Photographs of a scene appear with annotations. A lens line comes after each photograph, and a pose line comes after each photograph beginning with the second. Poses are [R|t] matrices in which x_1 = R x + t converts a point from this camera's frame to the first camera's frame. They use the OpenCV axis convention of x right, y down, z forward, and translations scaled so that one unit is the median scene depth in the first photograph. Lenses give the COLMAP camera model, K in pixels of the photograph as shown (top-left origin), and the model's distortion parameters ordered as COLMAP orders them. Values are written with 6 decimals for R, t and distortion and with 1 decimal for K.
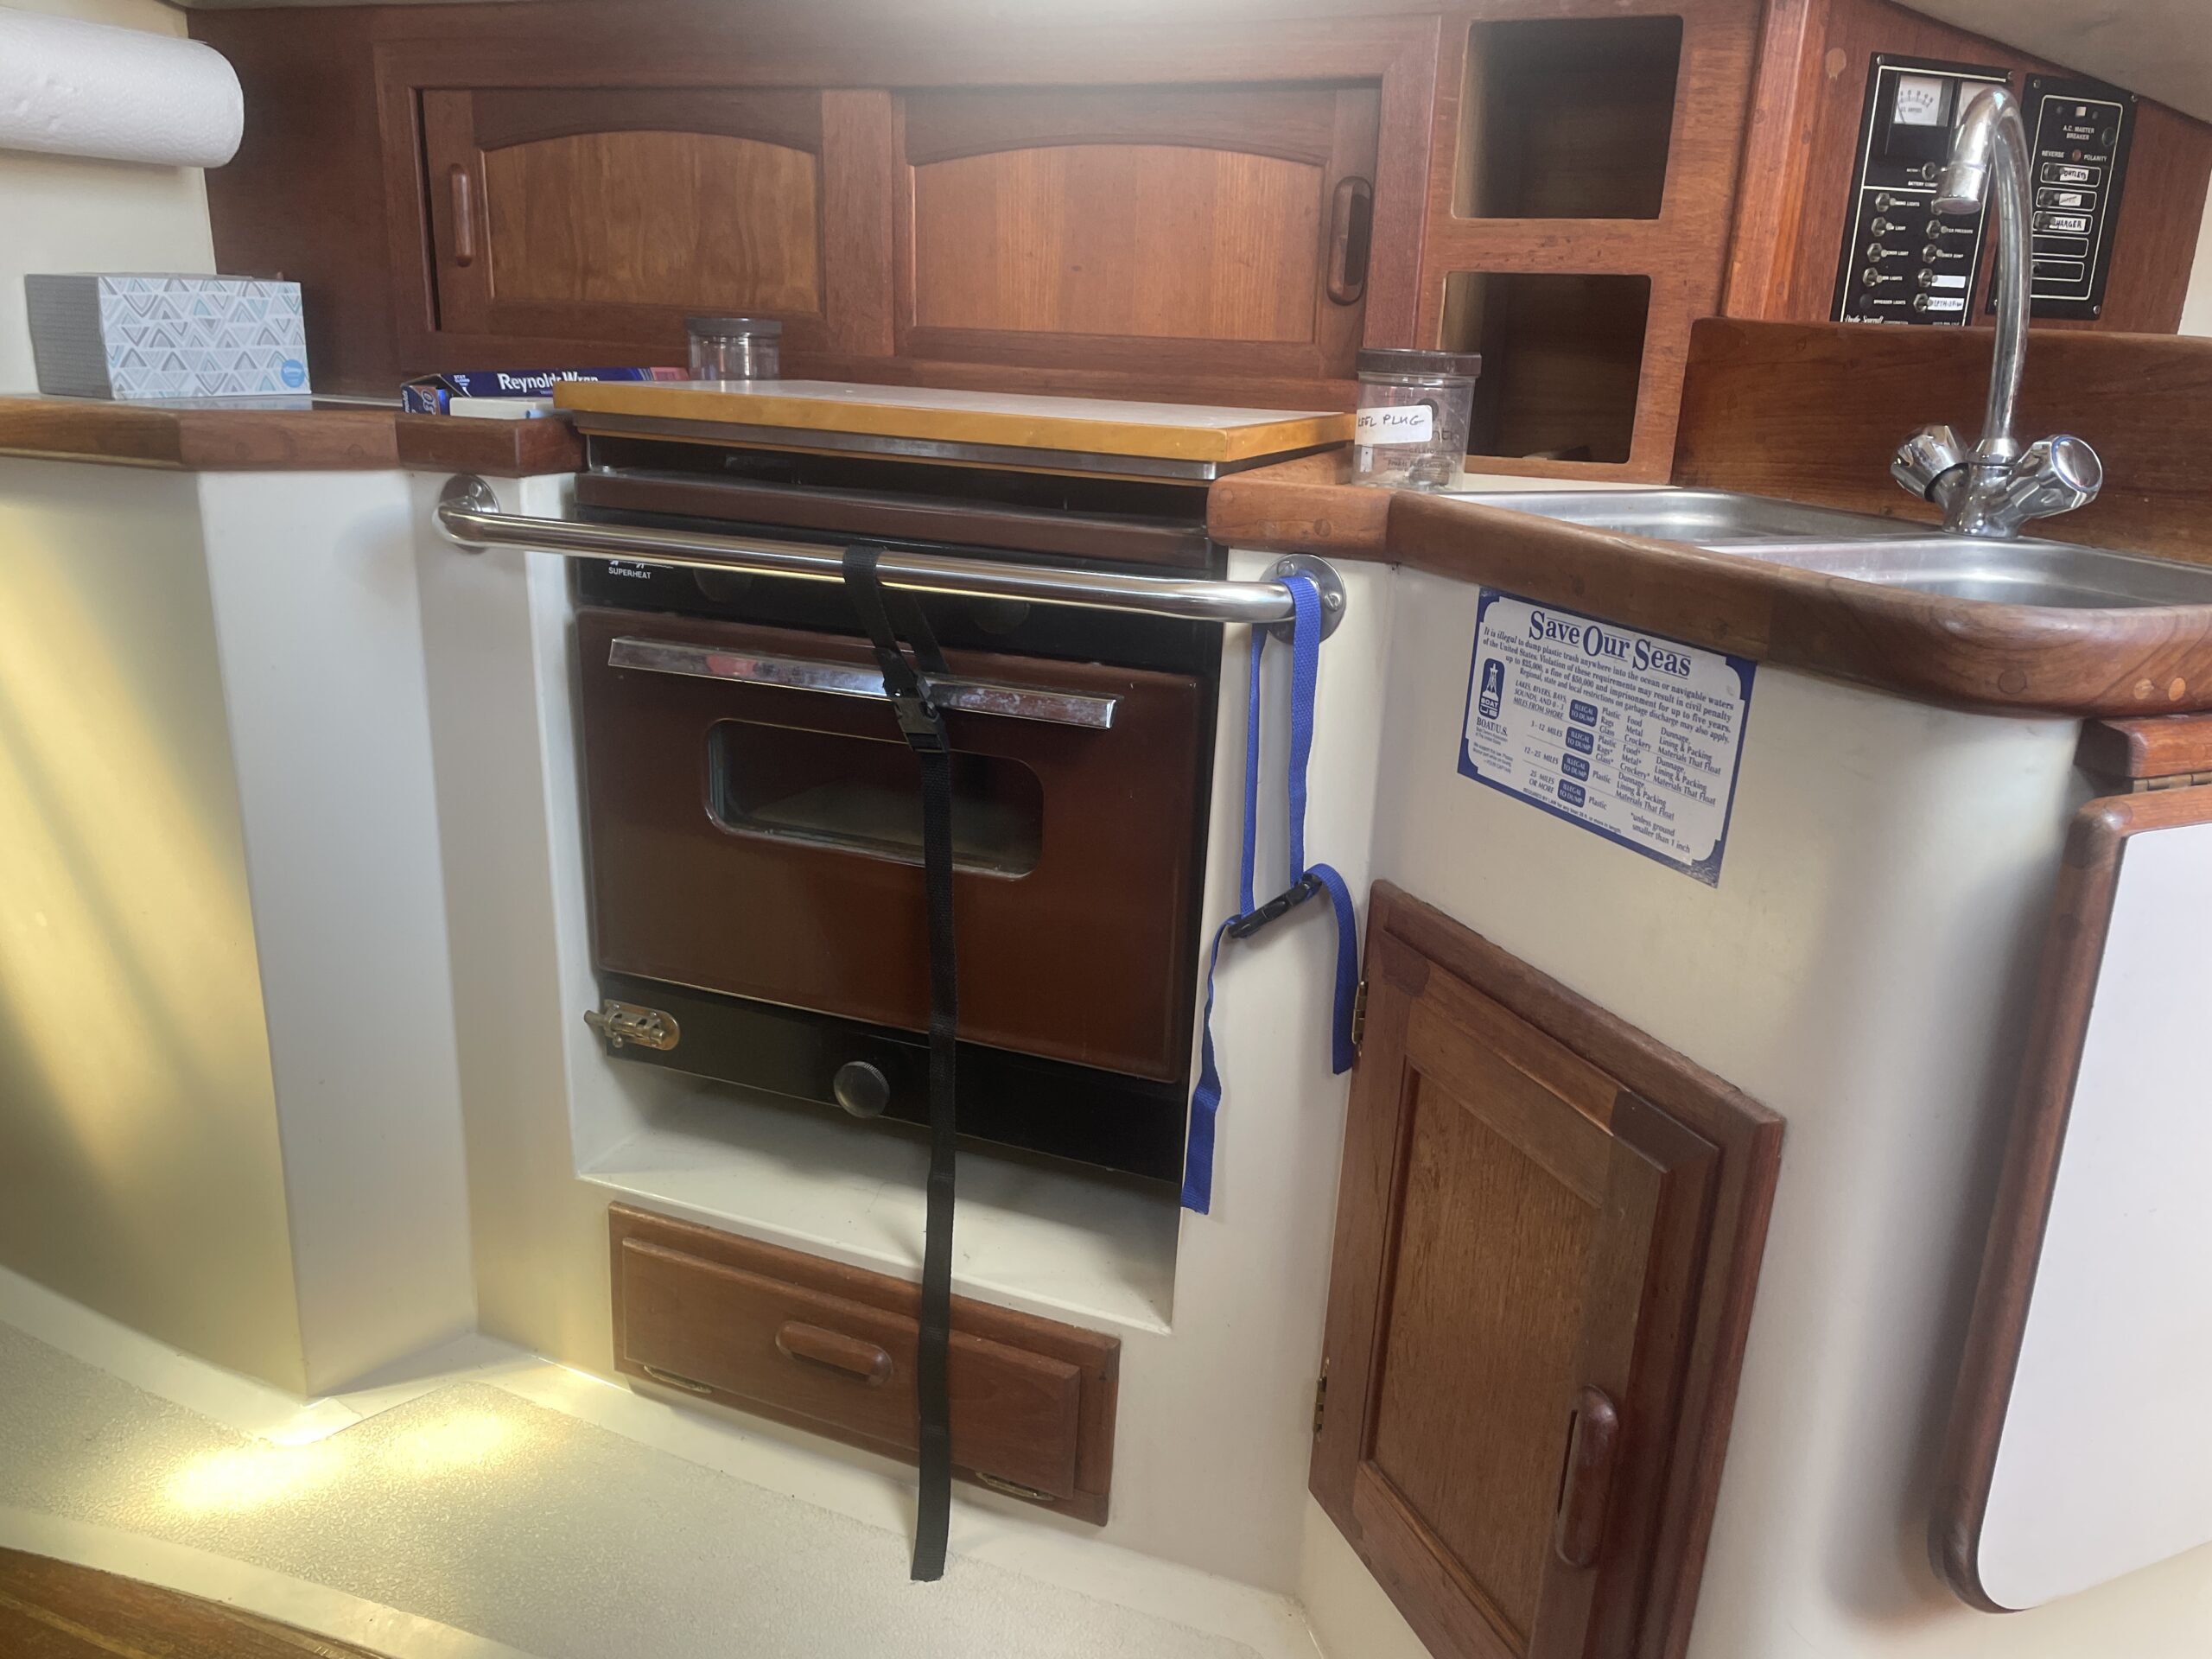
lens RADIAL K [[1675.1, 0, 1108.3], [0, 1675.1, 822.2], [0, 0, 1]] dist [0.085326, -0.126408]
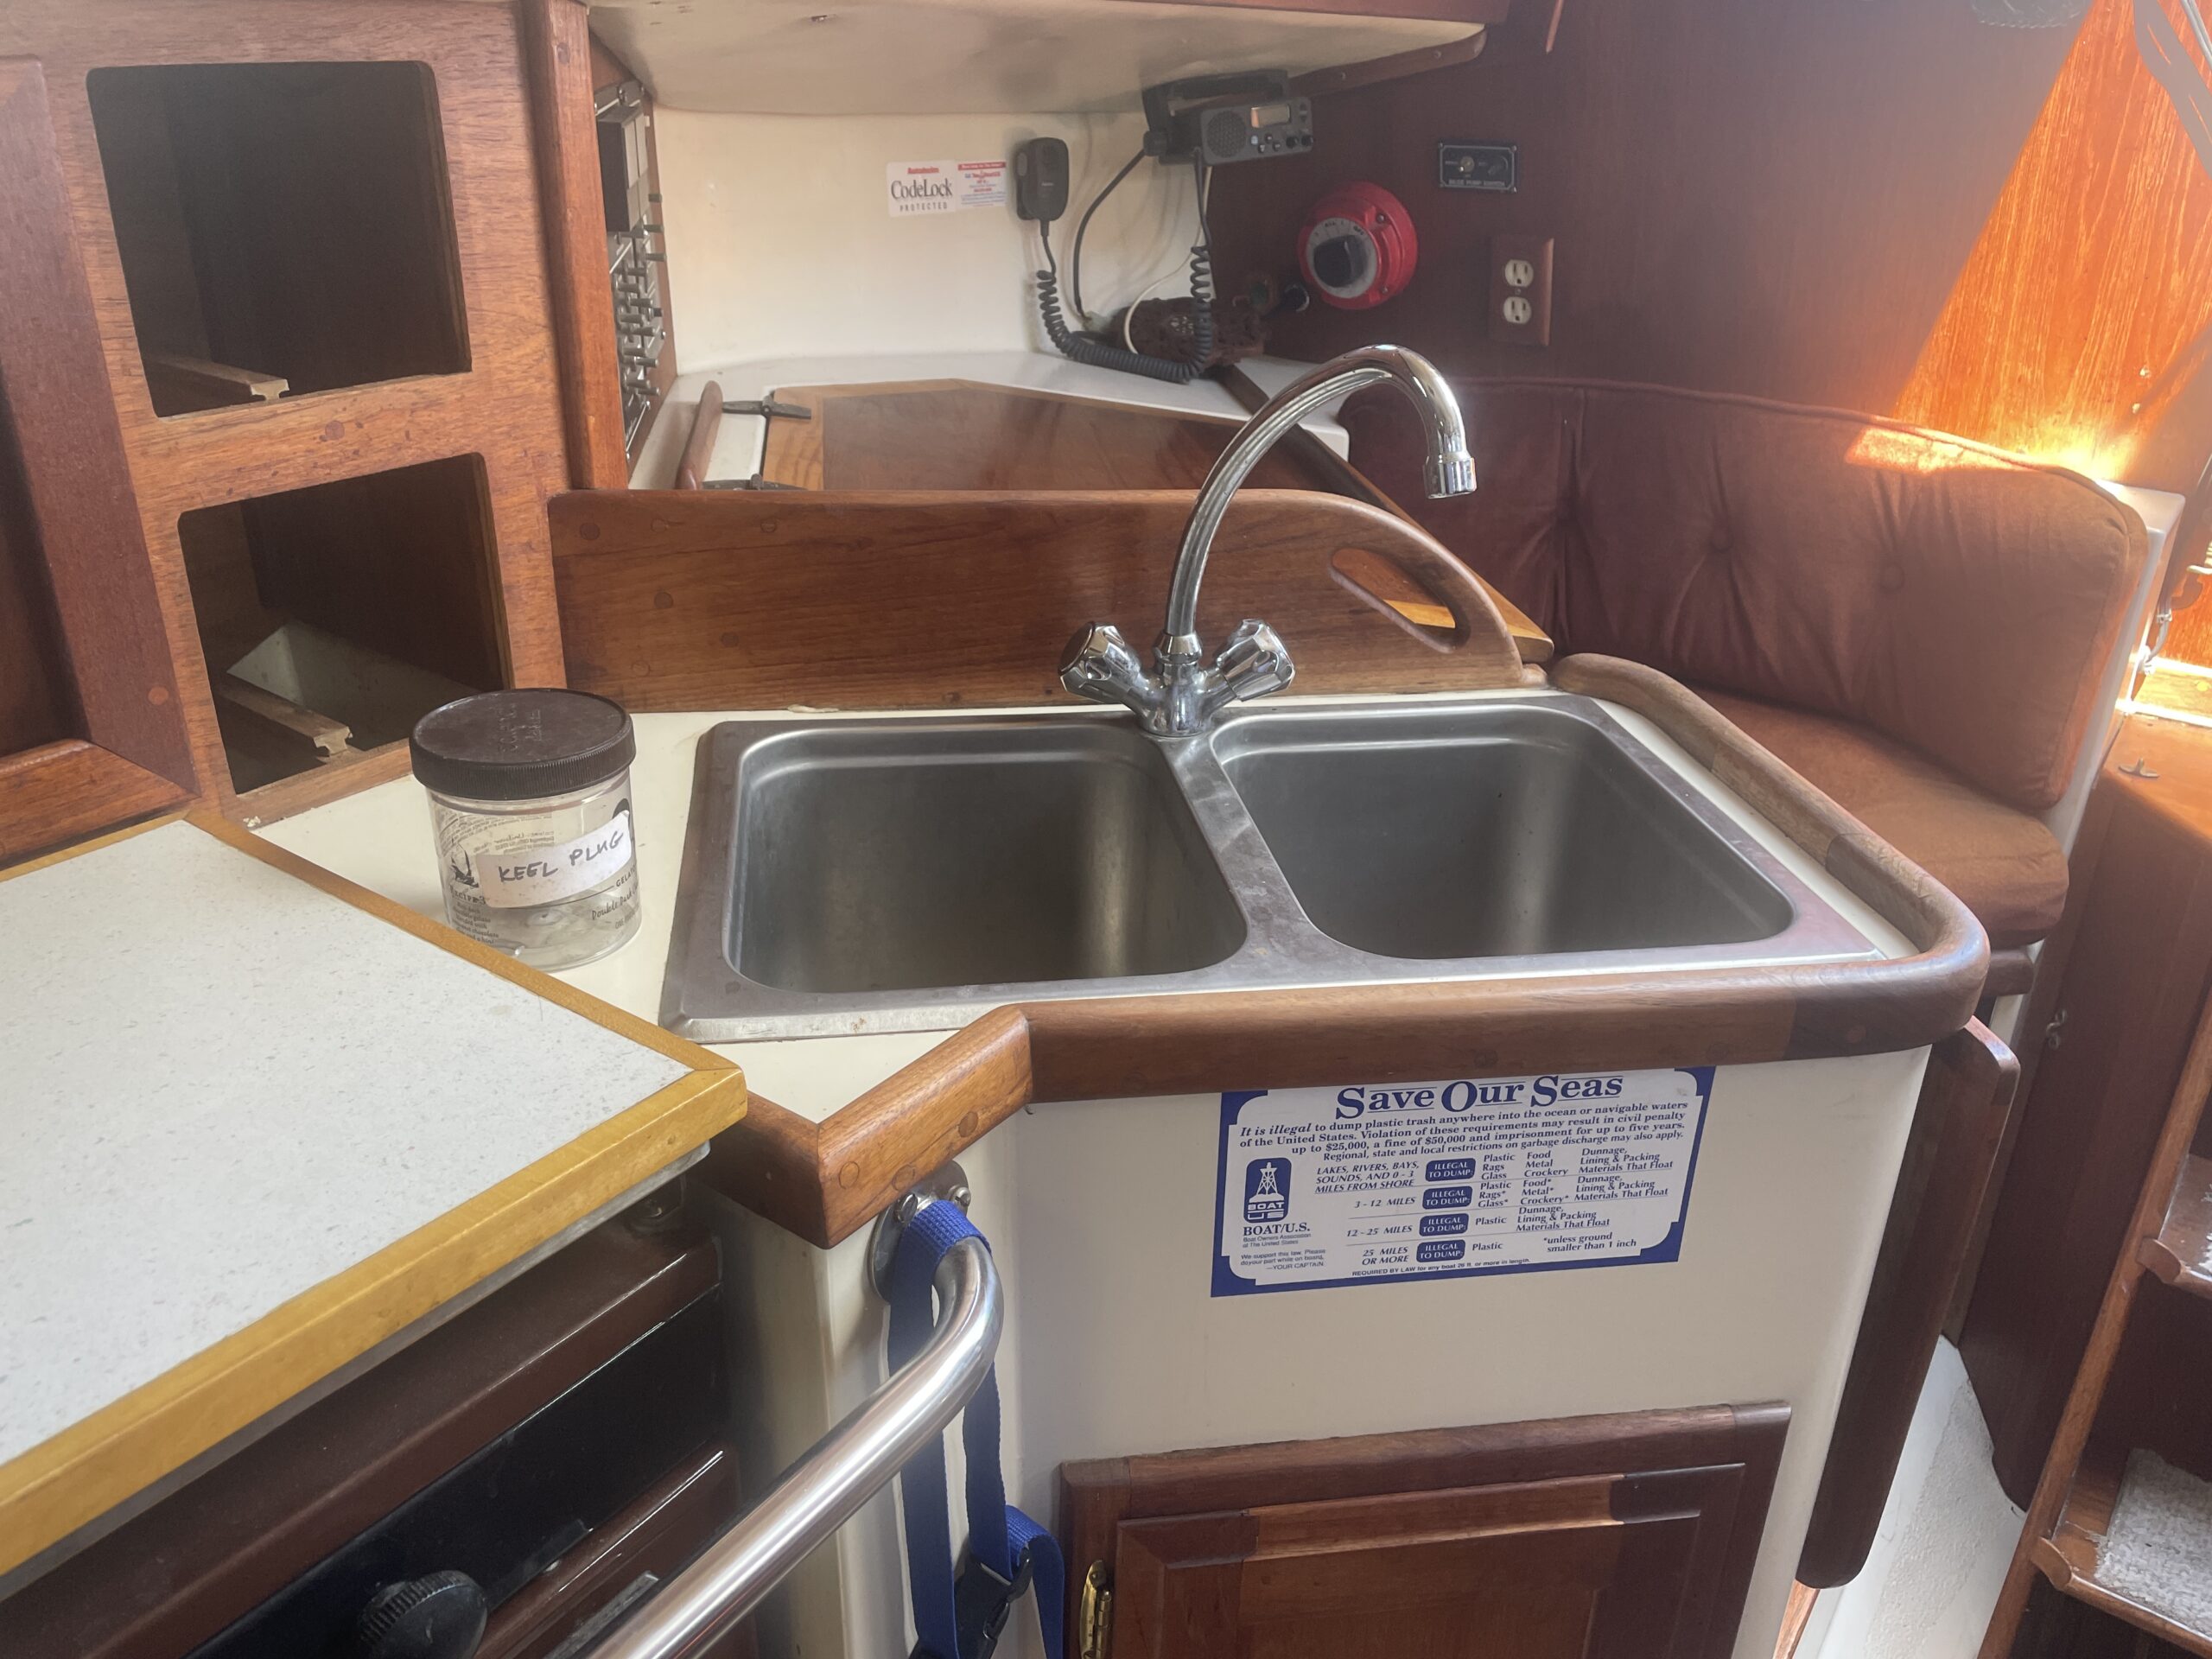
lens RADIAL K [[1687.4, 0, 1106.0], [0, 1687.4, 829.5], [0, 0, 1]] dist [0.081019, -0.119718]
pose [[0.240891, -0.446992, 0.861493, -0.377925], [0.264912, 0.884209, 0.384703, -0.537700], [-0.933698, 0.135549, 0.331412, 0.789215]]
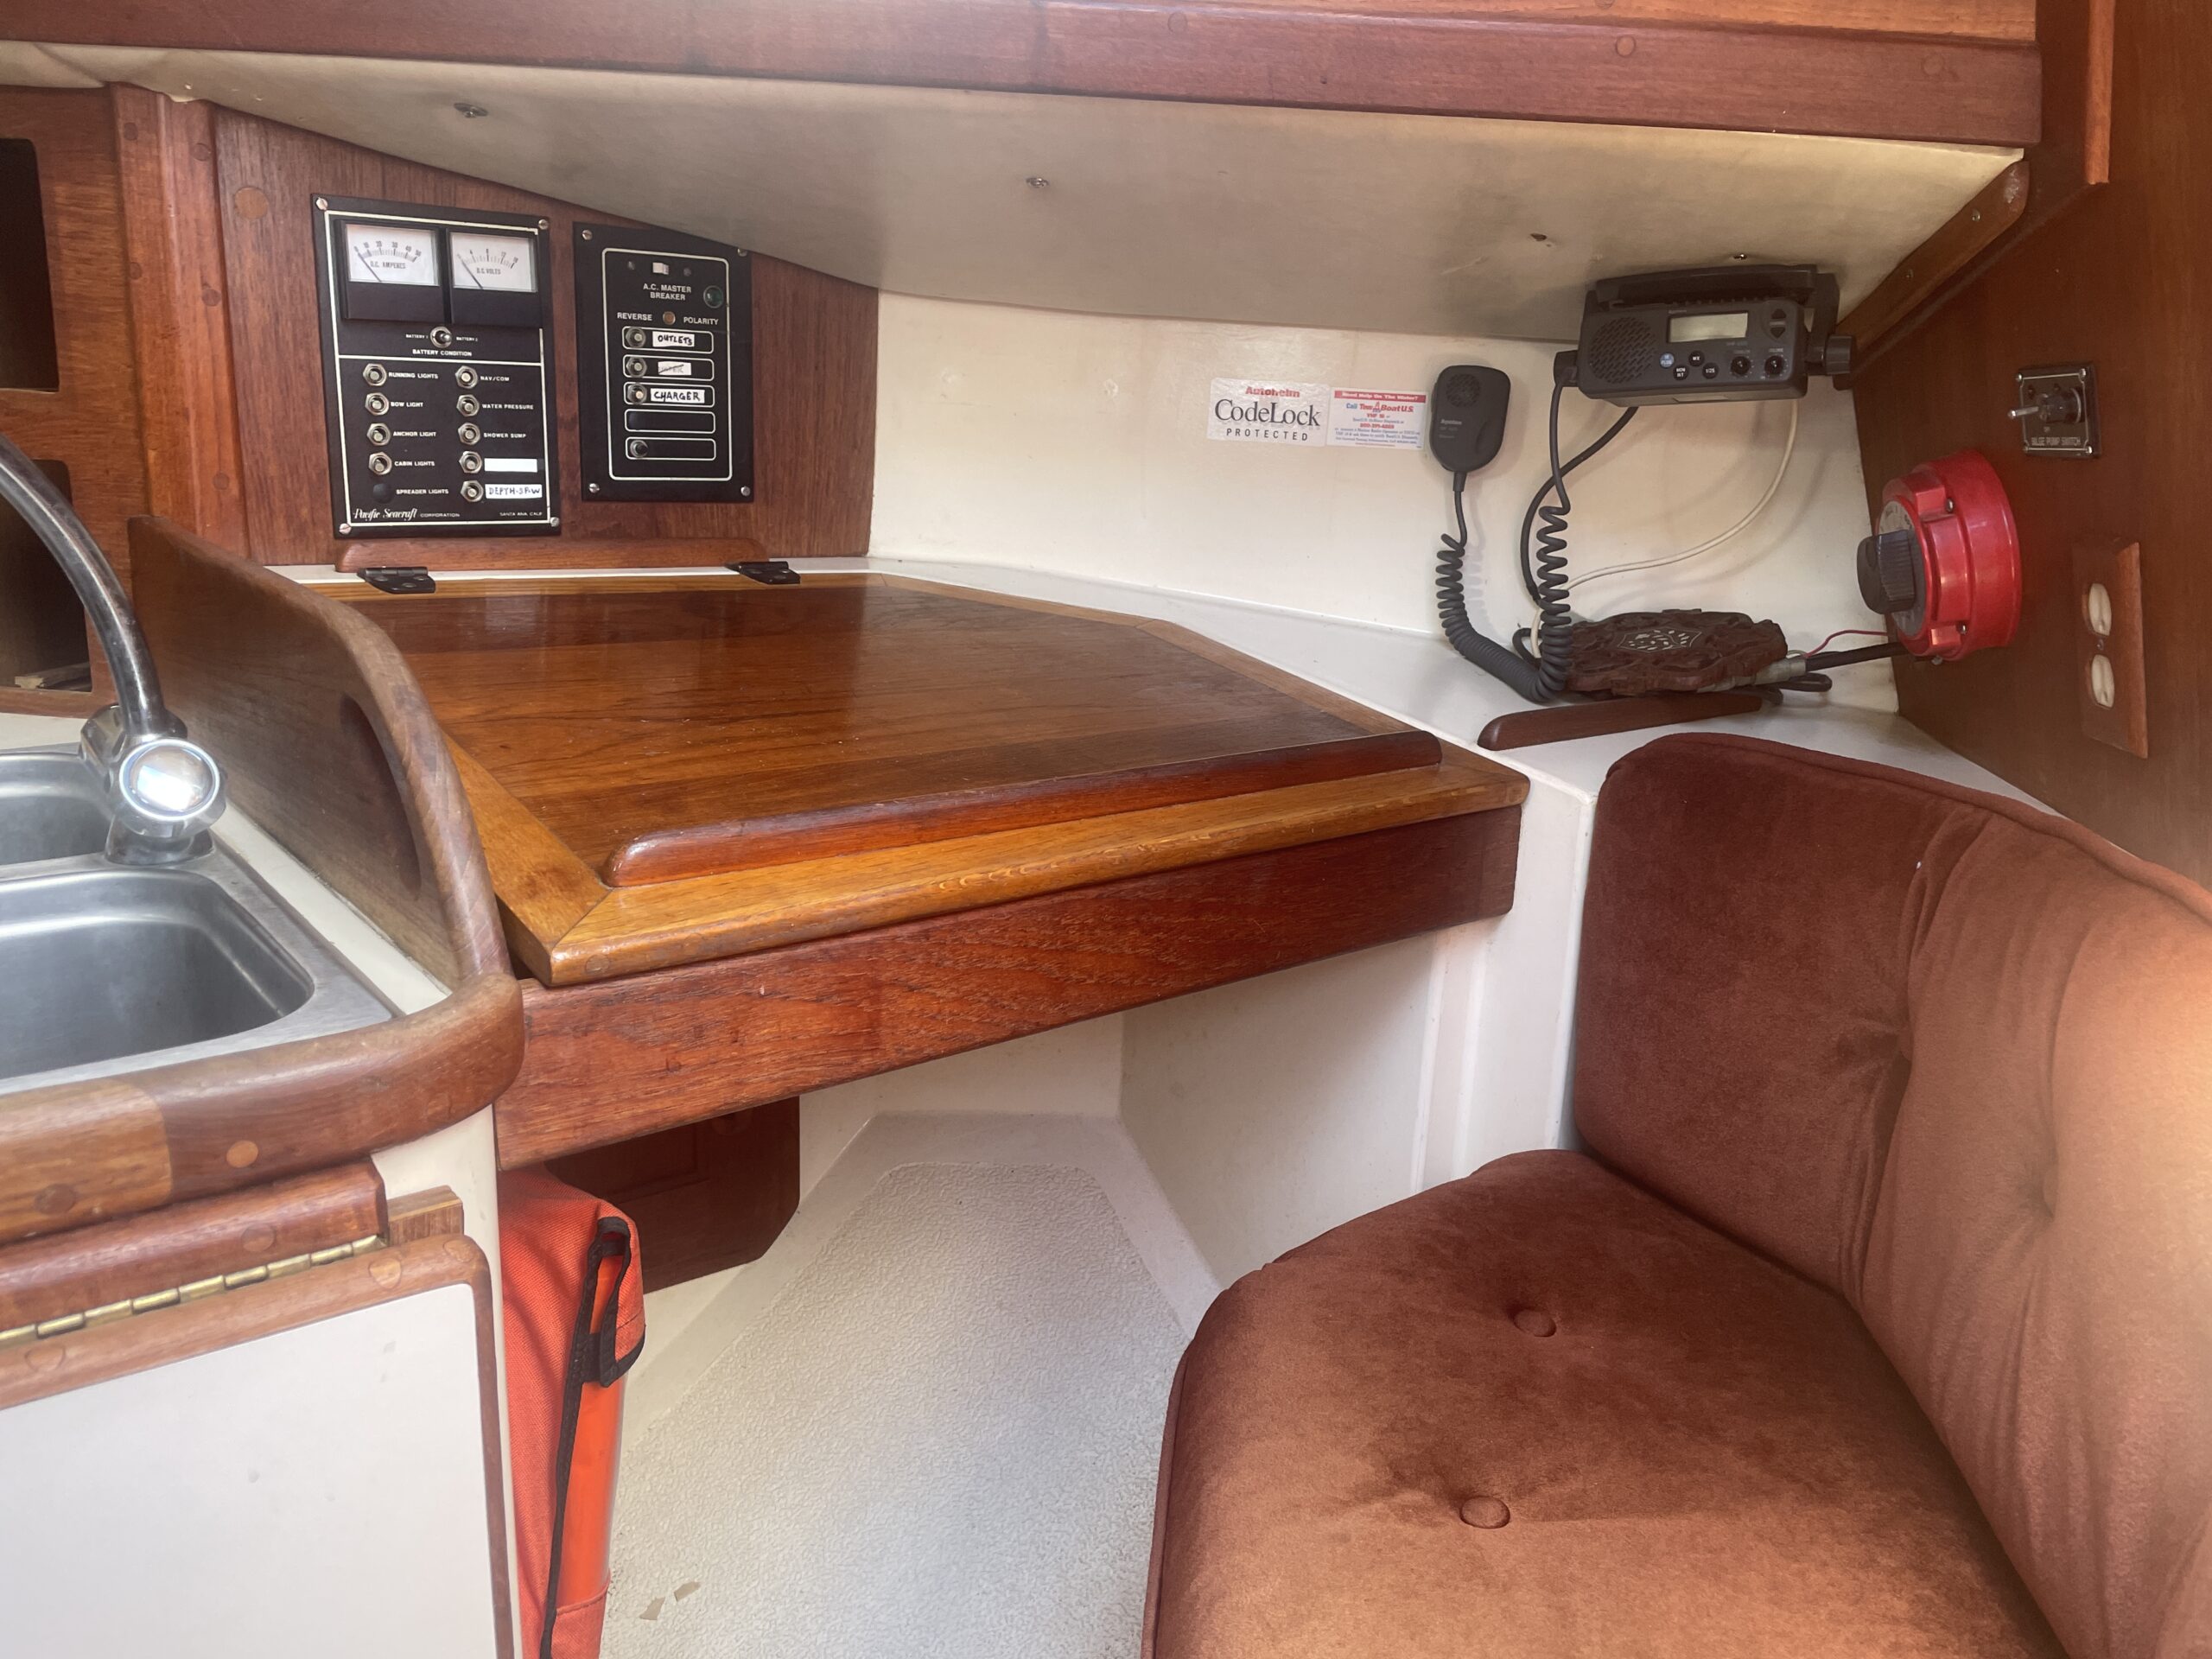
lens RADIAL K [[1687.4, 0, 1106.0], [0, 1687.4, 829.5], [0, 0, 1]] dist [0.081019, -0.119718]
pose [[0.960080, -0.059110, 0.273410, 0.777882], [0.066935, 0.997569, -0.019372, -0.148030], [-0.271601, 0.036900, 0.961702, 0.165306]]
